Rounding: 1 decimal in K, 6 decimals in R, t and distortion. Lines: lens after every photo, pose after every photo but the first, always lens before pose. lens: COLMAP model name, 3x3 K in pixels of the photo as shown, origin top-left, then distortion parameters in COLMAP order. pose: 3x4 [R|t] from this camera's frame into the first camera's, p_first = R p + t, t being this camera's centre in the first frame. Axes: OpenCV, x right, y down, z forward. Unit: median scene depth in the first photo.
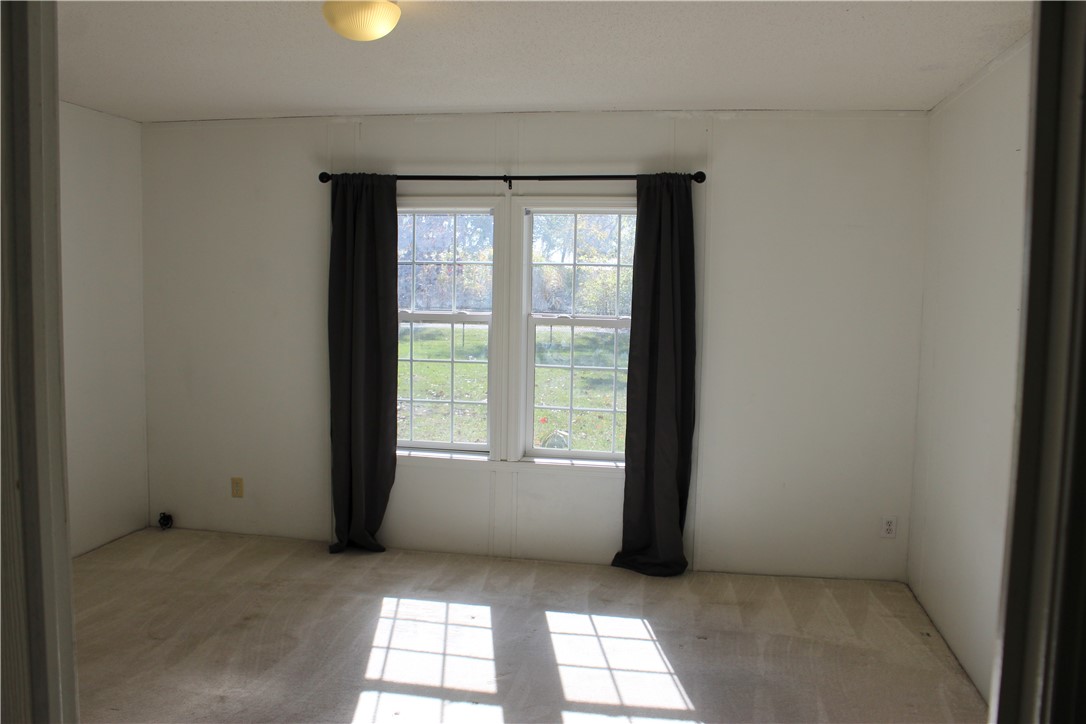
lens RADIAL K [[885.9, 0, 546.9], [0, 885.9, 364.4], [0, 0, 1]] dist [-0.136400, 0.055717]
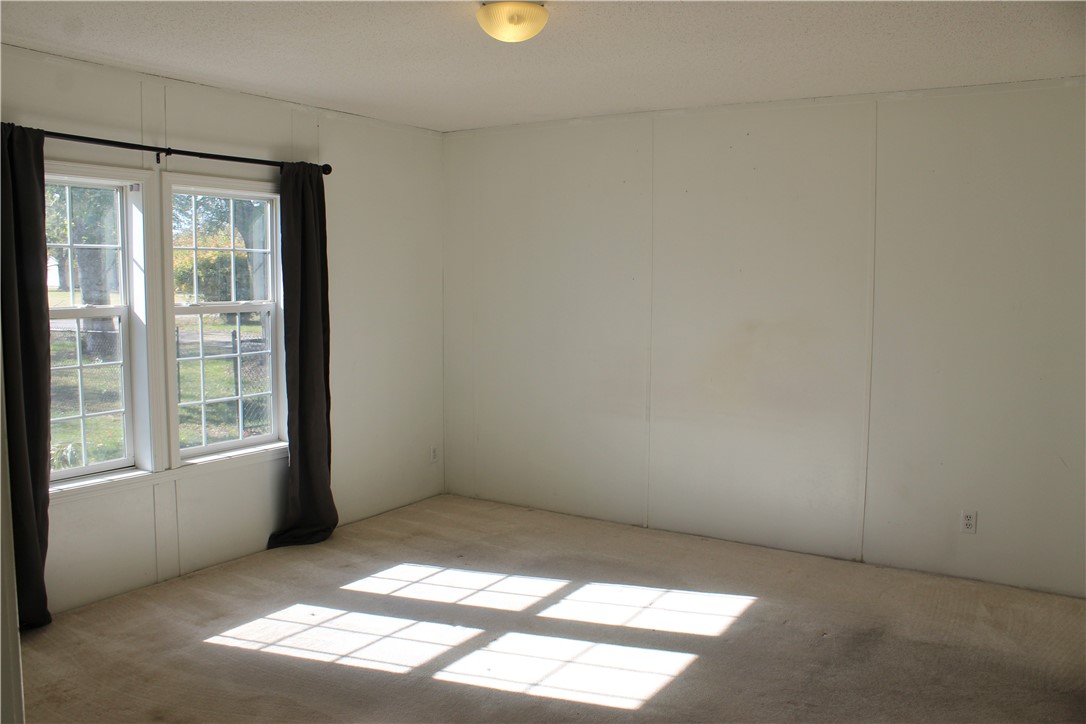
lens RADIAL K [[885.9, 0, 551.1], [0, 885.9, 359.5], [0, 0, 1]] dist [-0.136400, 0.055717]
pose [[0.383050, -0.103817, 0.917875, -0.767937], [0.084978, 0.993411, 0.076897, -0.039028], [-0.919811, 0.048544, 0.389348, 0.341060]]
